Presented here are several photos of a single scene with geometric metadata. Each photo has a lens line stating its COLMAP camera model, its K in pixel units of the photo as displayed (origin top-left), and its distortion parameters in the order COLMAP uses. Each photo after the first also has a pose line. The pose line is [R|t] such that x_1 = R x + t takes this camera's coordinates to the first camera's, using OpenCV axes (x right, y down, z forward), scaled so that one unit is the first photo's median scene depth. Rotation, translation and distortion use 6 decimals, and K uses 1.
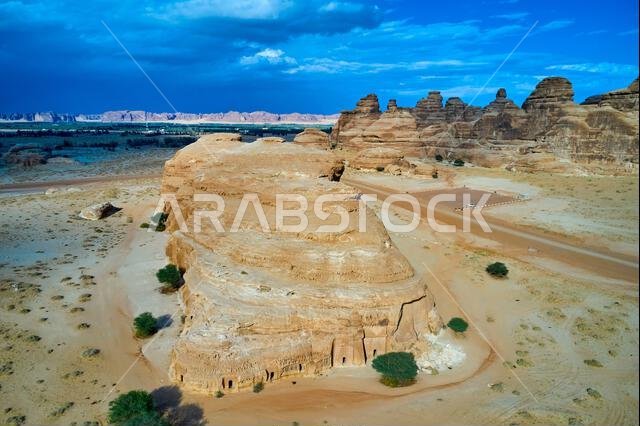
lens RADIAL K [[477.5, 0, 333.1], [0, 477.5, 213.5], [0, 0, 1]] dist [0.003679, 0.002033]
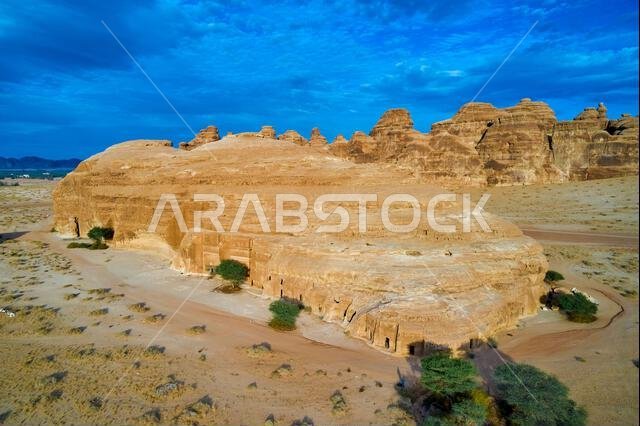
lens RADIAL K [[467.8, 0, 320.0], [0, 467.8, 213.0], [0, 0, 1]] dist [0.001233, -0.002232]
pose [[0.916901, -0.049314, 0.396057, -0.183357], [0.085320, 0.993616, -0.073804, 0.036347], [-0.389889, 0.101463, 0.915255, 0.066939]]
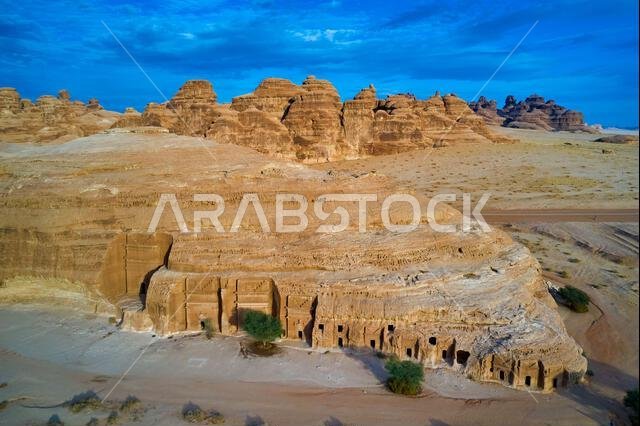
lens RADIAL K [[464.8, 0, 320.0], [0, 464.8, 213.0], [0, 0, 1]] dist [-0.031687, -0.001550]
pose [[0.569515, -0.155842, 0.807073, -0.290148], [0.161750, 0.983913, 0.075849, -0.027862], [-0.805909, 0.087347, 0.585560, 0.213450]]
